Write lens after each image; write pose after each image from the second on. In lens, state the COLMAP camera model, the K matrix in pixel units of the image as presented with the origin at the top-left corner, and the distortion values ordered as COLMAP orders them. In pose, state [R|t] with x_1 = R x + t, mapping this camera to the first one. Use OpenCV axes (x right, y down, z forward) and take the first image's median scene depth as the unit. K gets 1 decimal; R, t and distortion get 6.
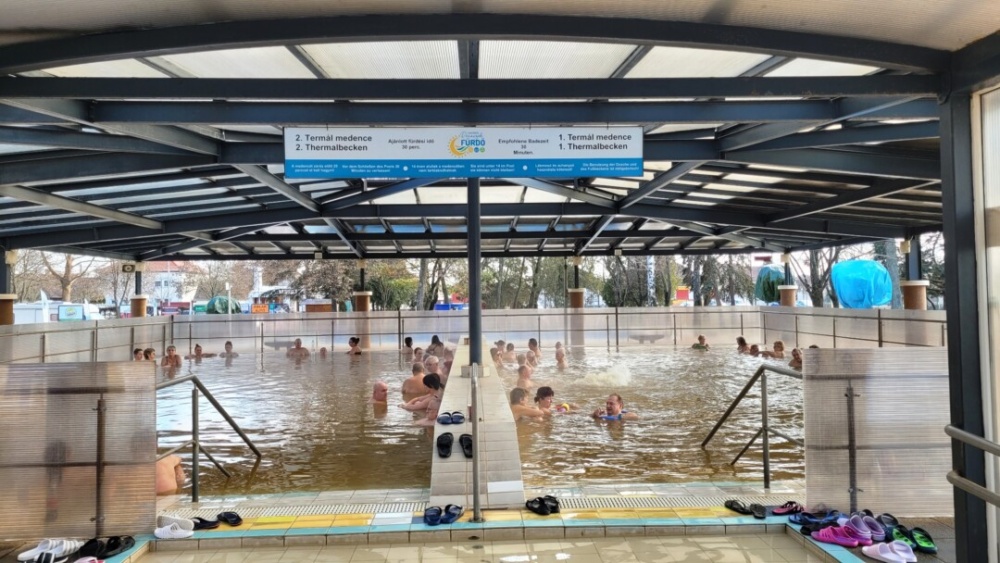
lens RADIAL K [[747.4, 0, 503.7], [0, 747.4, 281.4], [0, 0, 1]] dist [0.047778, -0.009371]
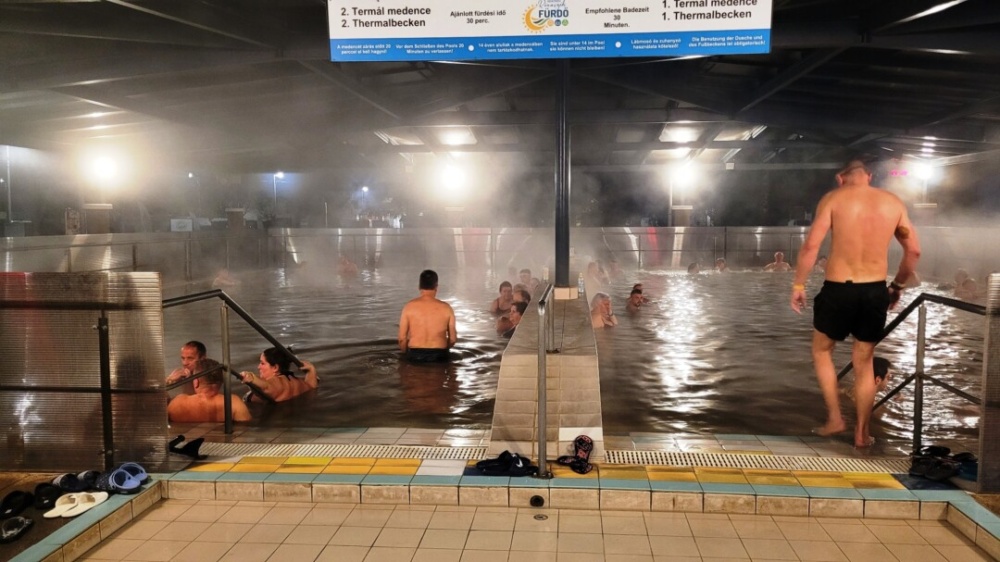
lens RADIAL K [[747.4, 0, 502.6], [0, 747.4, 280.8], [0, 0, 1]] dist [0.047778, -0.009371]
pose [[0.990273, 0.019515, -0.137765, 0.022654], [-0.004457, 0.994056, 0.108776, 0.014456], [0.139069, -0.107104, 0.984474, 0.162803]]
